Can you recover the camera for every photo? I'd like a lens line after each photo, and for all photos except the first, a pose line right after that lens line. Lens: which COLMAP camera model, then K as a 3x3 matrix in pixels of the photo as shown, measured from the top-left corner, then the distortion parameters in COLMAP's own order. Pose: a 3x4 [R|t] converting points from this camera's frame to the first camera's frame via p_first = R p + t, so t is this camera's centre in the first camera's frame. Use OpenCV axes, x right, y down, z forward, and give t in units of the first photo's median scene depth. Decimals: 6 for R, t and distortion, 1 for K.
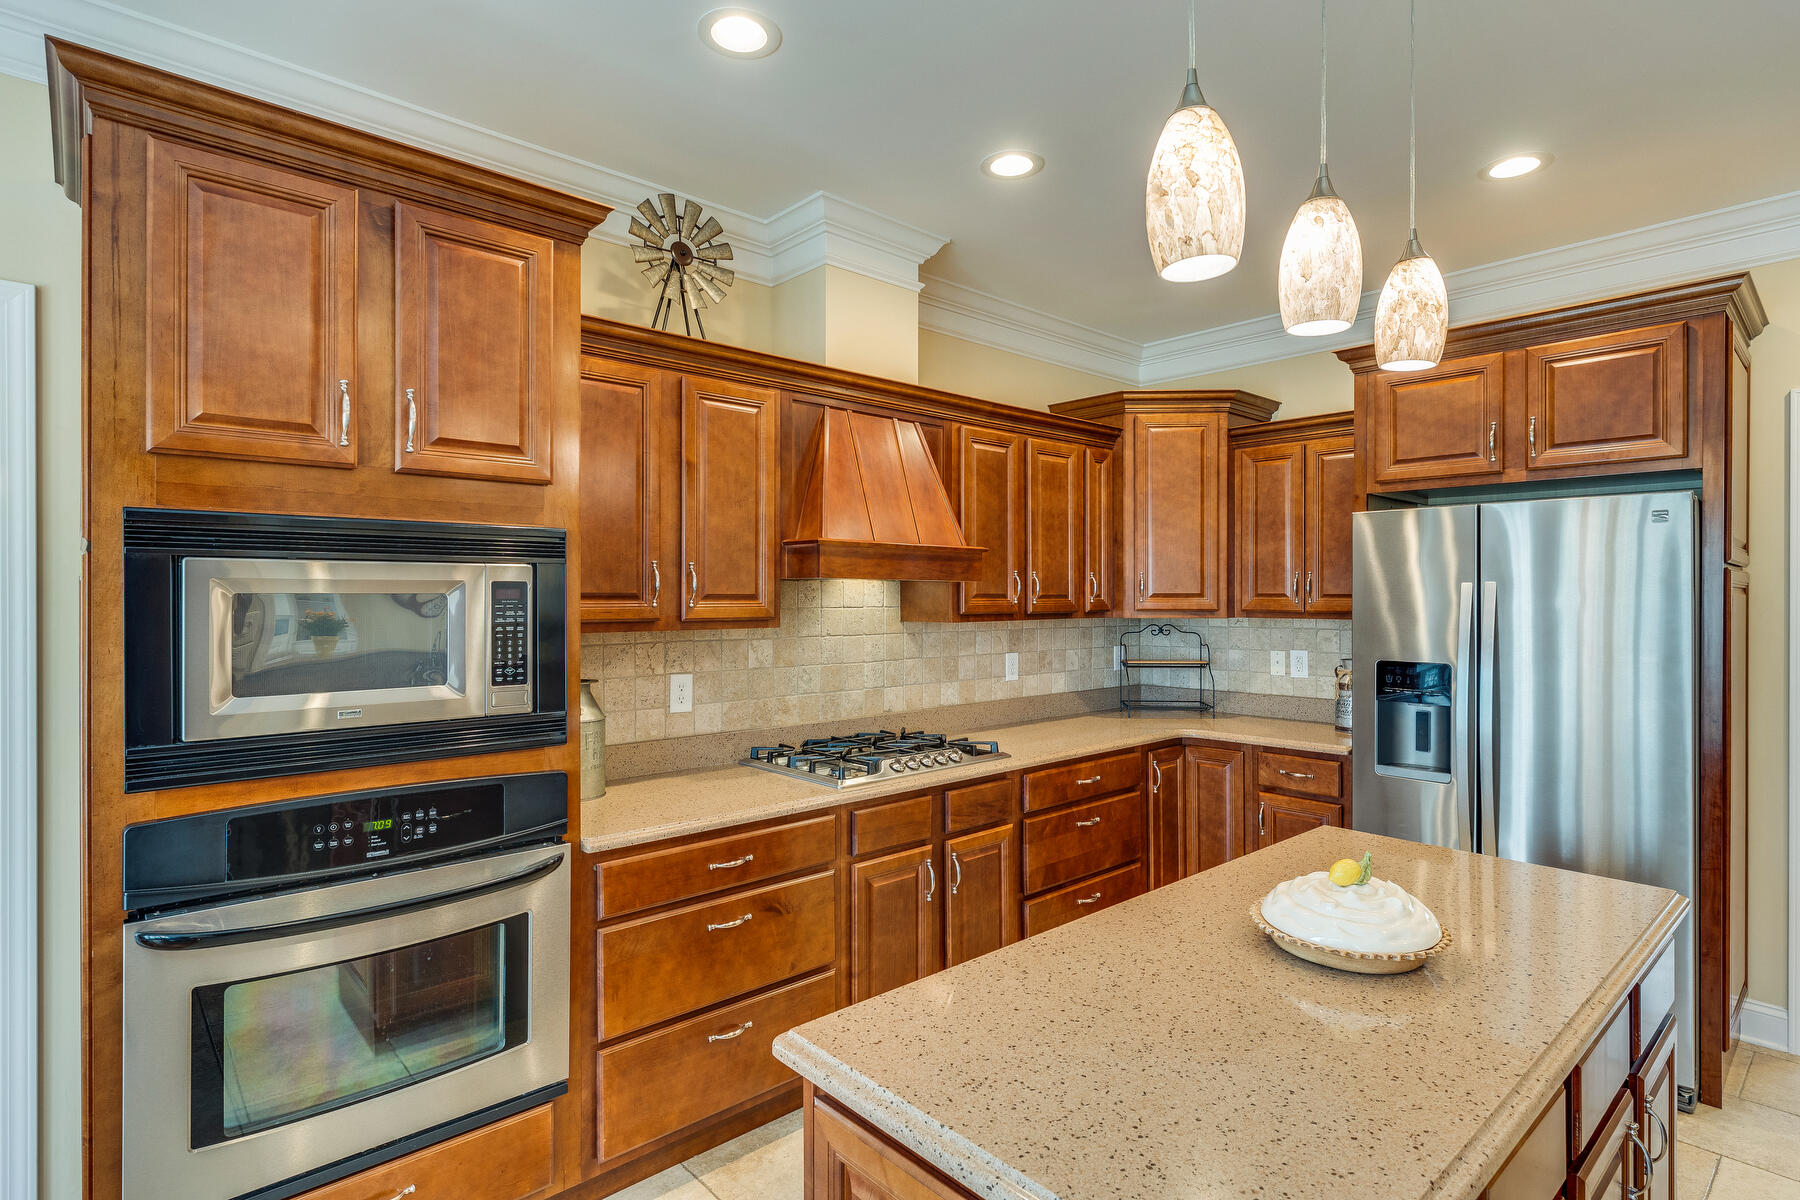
lens RADIAL K [[912.9, 0, 901.4], [0, 912.9, 592.0], [0, 0, 1]] dist [-0.003422, 0.000306]
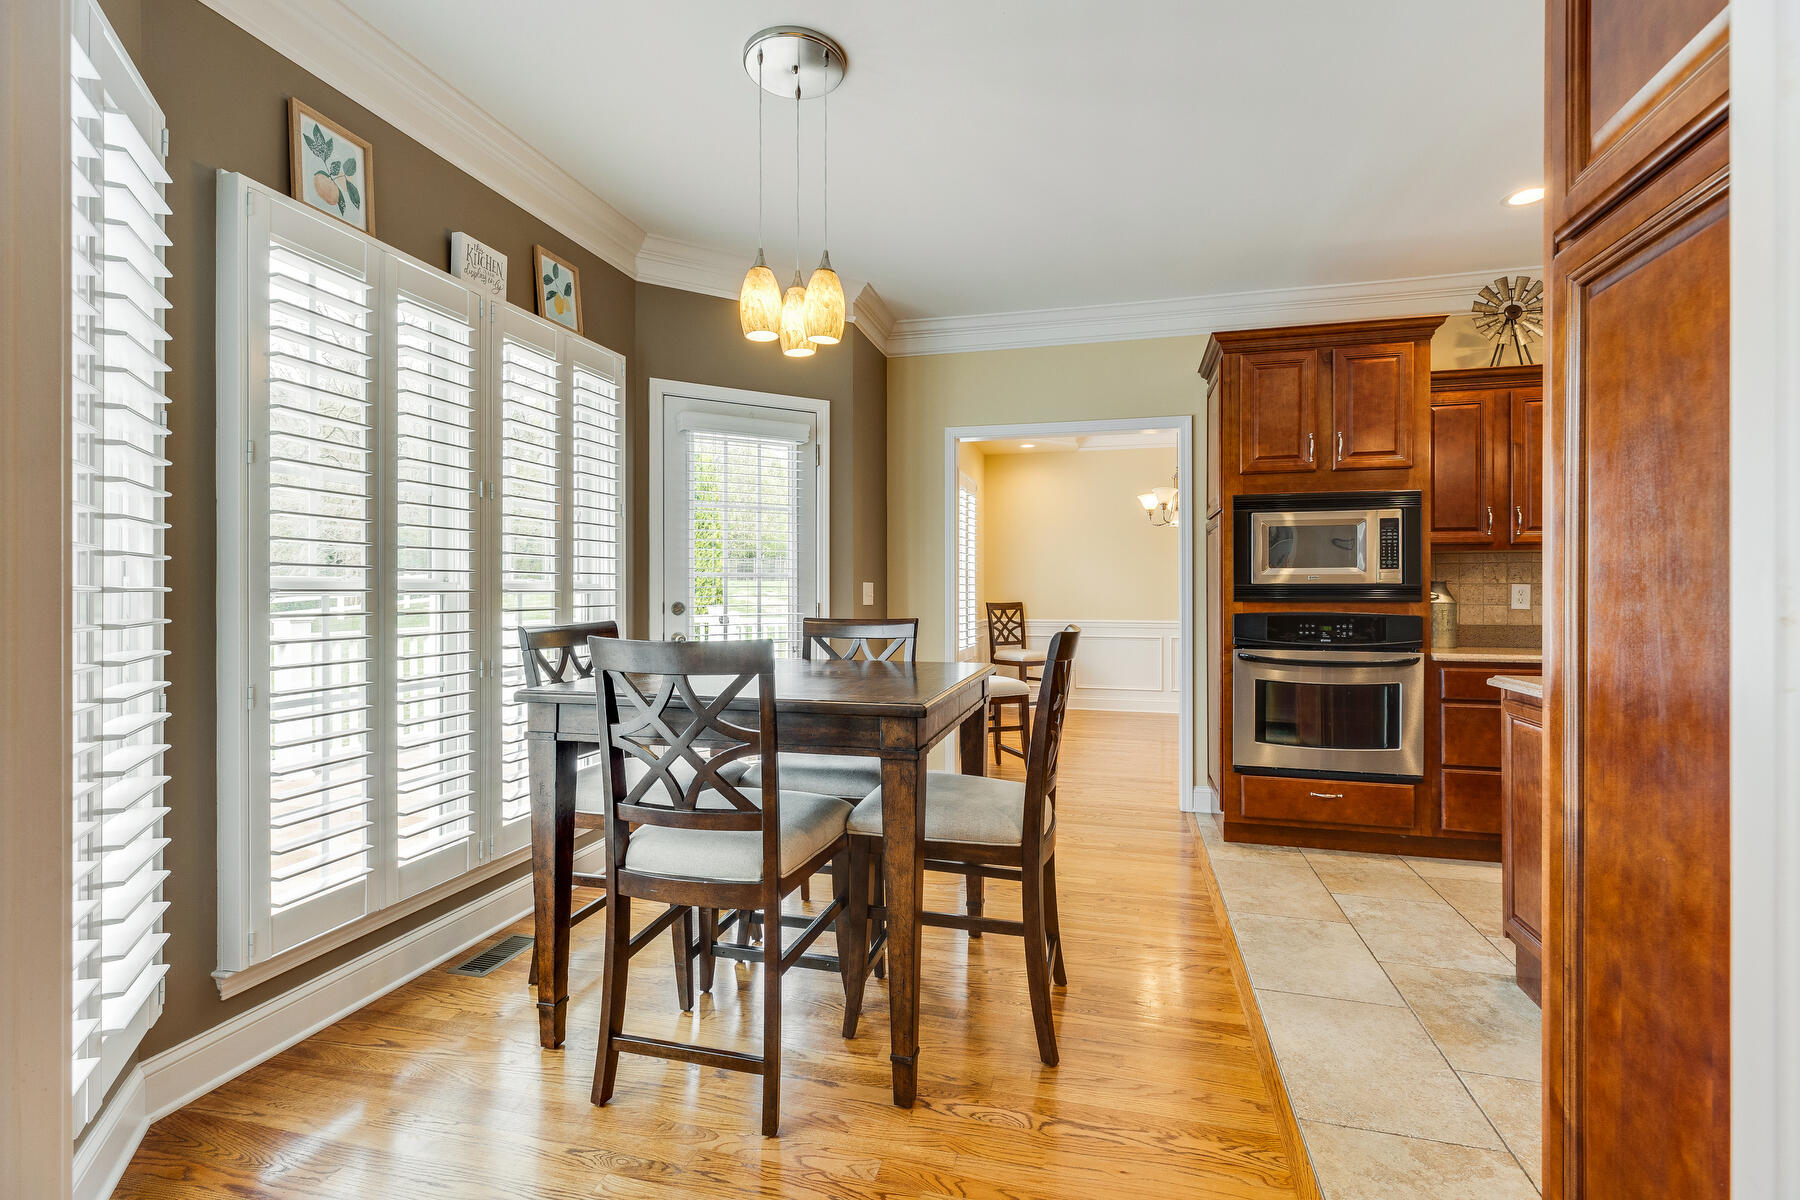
lens RADIAL K [[809.5, 0, 905.3], [0, 809.5, 589.4], [0, 0, 1]] dist [0.007626, -0.000613]
pose [[0.549065, -0.001078, -0.835779, 0.487953], [0.003149, 0.999995, 0.000778, 0.142375], [0.835773, -0.003059, 0.549066, -0.890067]]
